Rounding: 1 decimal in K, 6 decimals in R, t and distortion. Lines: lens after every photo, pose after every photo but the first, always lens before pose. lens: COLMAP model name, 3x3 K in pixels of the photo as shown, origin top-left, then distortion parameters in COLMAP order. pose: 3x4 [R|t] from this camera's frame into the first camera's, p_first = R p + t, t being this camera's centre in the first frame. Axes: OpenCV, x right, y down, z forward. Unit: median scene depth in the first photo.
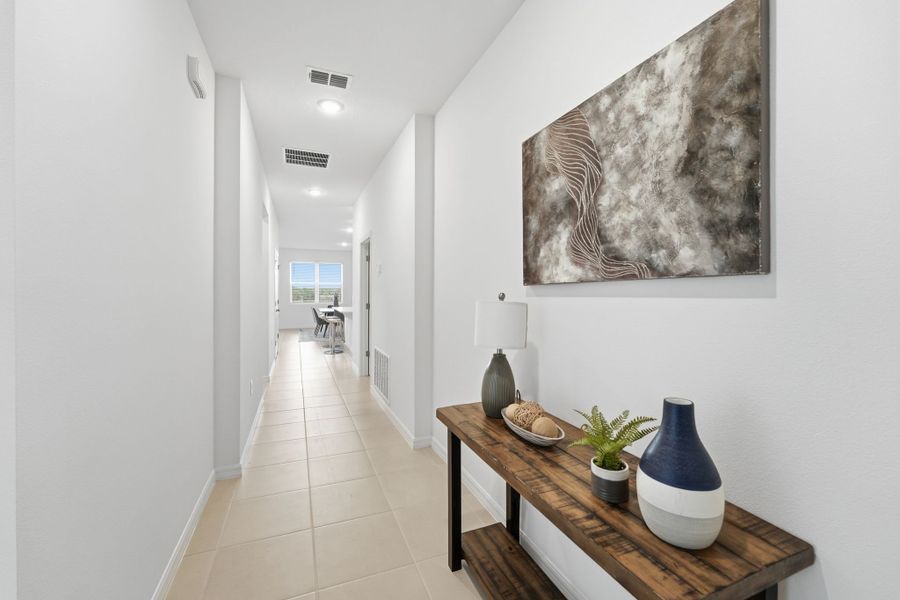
lens RADIAL K [[366.5, 0, 450.0], [0, 366.5, 300.0], [0, 0, 1]] dist [0.000685, -0.000031]
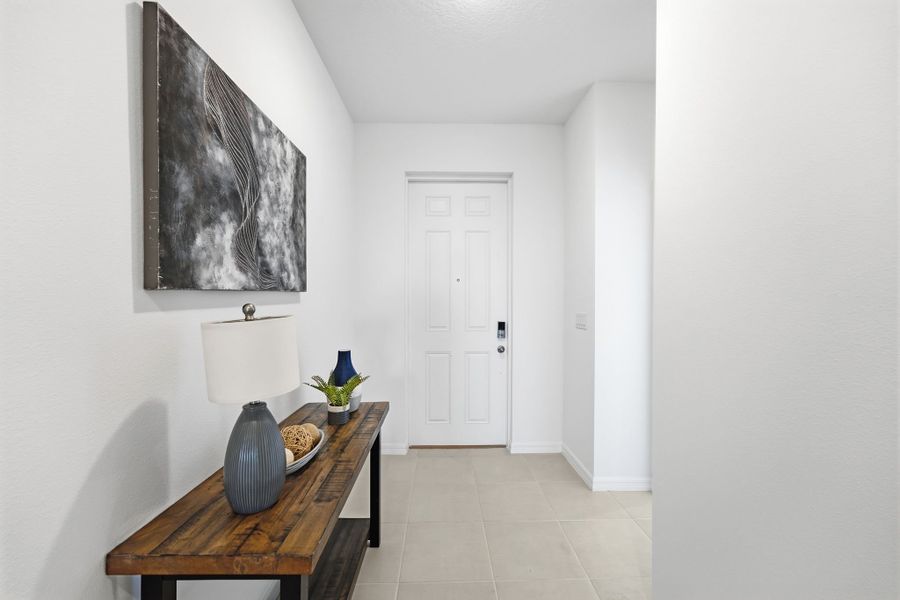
lens RADIAL K [[361.8, 0, 447.7], [0, 361.8, 302.6], [0, 0, 1]] dist [0.002417, 0.000260]
pose [[-0.929929, -0.012857, 0.367515, -0.407138], [-0.000879, 0.999464, 0.032740, -0.044716], [-0.367739, 0.030123, -0.929441, 1.520335]]
